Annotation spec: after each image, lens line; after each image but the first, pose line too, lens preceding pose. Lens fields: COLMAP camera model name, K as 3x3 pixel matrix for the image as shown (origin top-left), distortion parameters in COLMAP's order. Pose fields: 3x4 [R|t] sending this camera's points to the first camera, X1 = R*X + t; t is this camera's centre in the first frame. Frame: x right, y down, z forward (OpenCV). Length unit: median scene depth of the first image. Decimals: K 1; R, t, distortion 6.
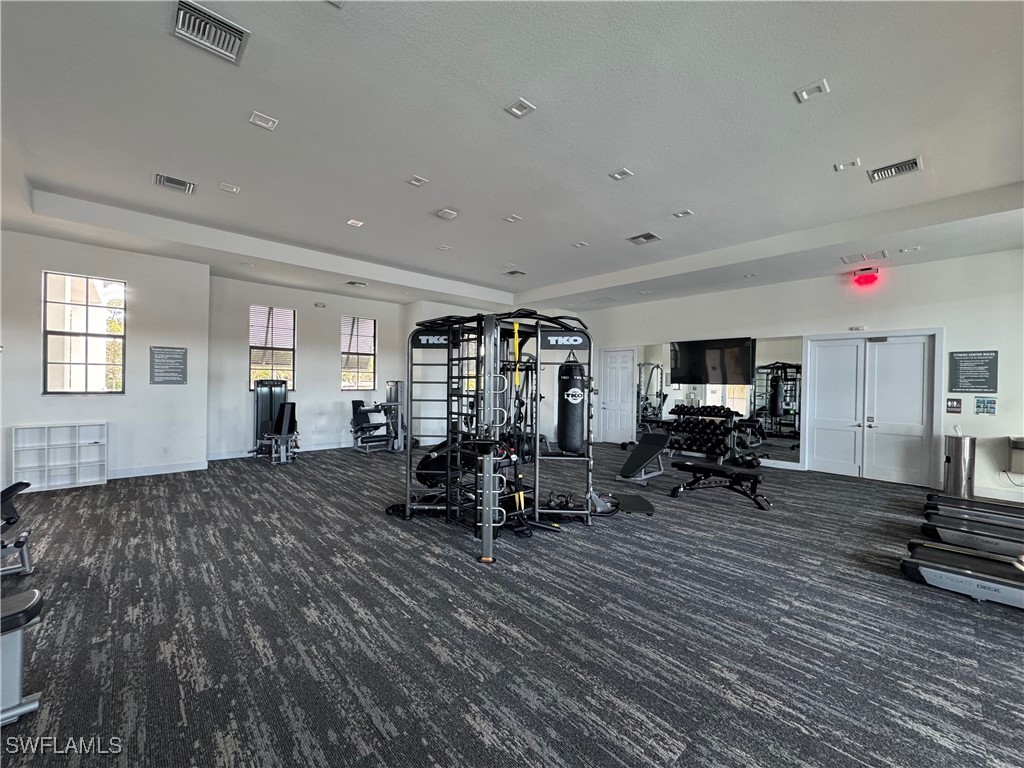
lens RADIAL K [[409.5, 0, 512.0], [0, 409.5, 384.0], [0, 0, 1]] dist [-0.000893, 0.000170]
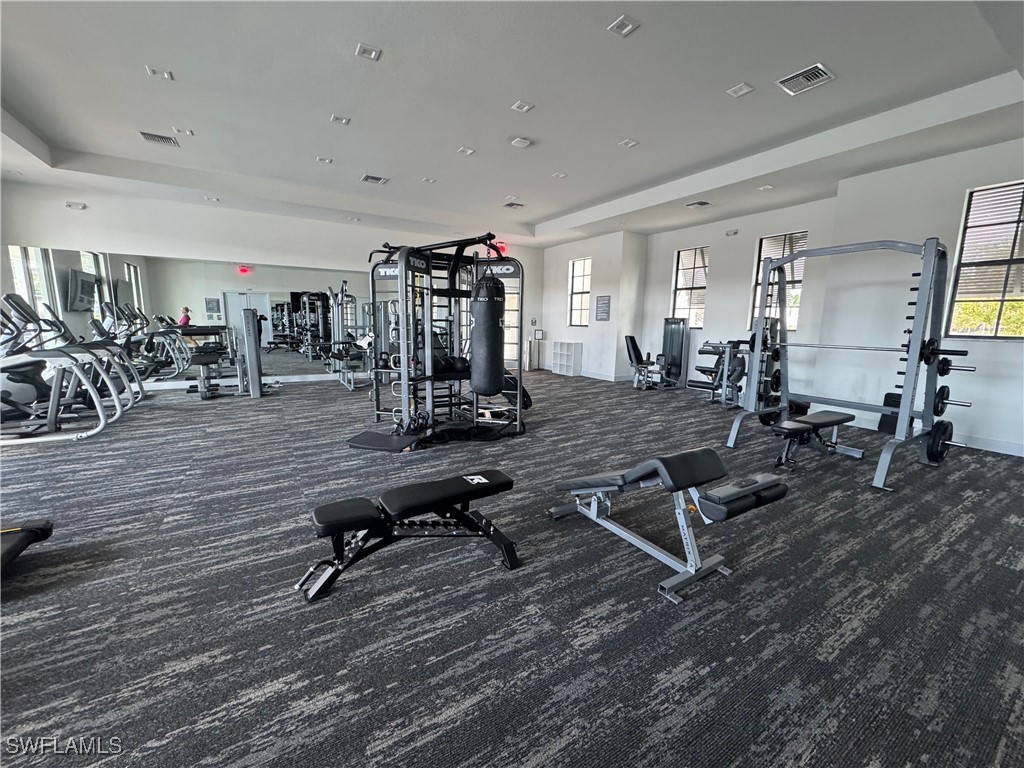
lens RADIAL K [[409.5, 0, 512.0], [0, 409.5, 384.0], [0, 0, 1]] dist [-0.000893, 0.000170]
pose [[-0.202886, 0.133239, -0.970095, 1.327742], [-0.021250, 0.989867, 0.140399, 0.048160], [0.978972, 0.049099, -0.197999, 1.772763]]
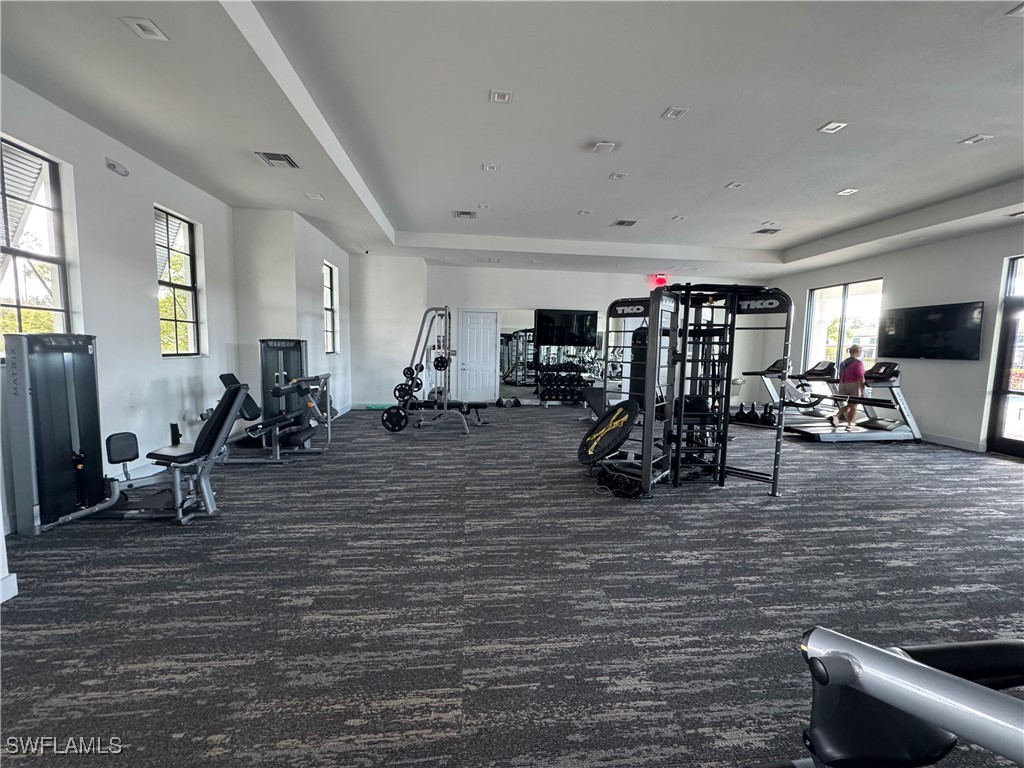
lens RADIAL K [[409.5, 0, 512.0], [0, 409.5, 384.0], [0, 0, 1]] dist [-0.000893, 0.000170]
pose [[0.589632, -0.071617, 0.804490, -1.454710], [-0.010420, 0.995304, 0.096241, -0.008919], [-0.807605, -0.065130, 0.586117, 0.913530]]
